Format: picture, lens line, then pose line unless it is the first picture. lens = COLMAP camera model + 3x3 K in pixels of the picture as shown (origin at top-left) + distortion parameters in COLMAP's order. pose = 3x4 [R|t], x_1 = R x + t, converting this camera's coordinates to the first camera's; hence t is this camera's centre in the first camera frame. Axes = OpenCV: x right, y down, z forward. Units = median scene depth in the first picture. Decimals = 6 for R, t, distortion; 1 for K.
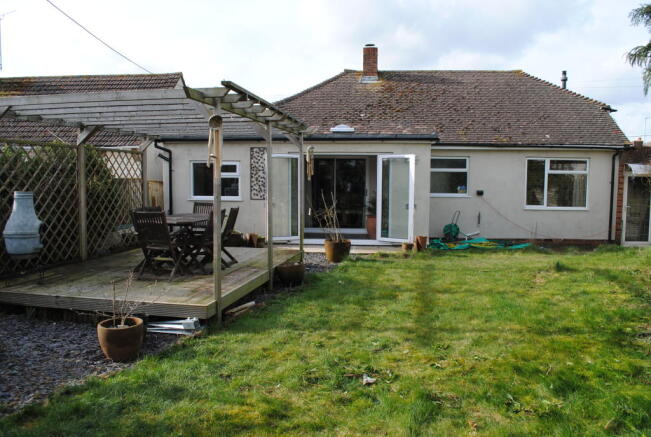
lens RADIAL K [[522.9, 0, 323.8], [0, 522.9, 217.3], [0, 0, 1]] dist [-0.060238, 0.001366]
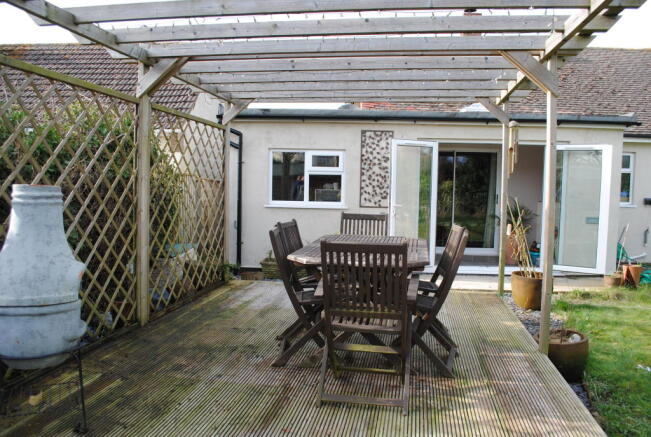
lens RADIAL K [[522.9, 0, 328.4], [0, 522.9, 220.3], [0, 0, 1]] dist [-0.060238, 0.001366]
pose [[0.999498, 0.011552, 0.029488, -0.202398], [-0.011429, 0.999925, -0.004351, -0.013557], [-0.029536, 0.004012, 0.999556, 0.325696]]
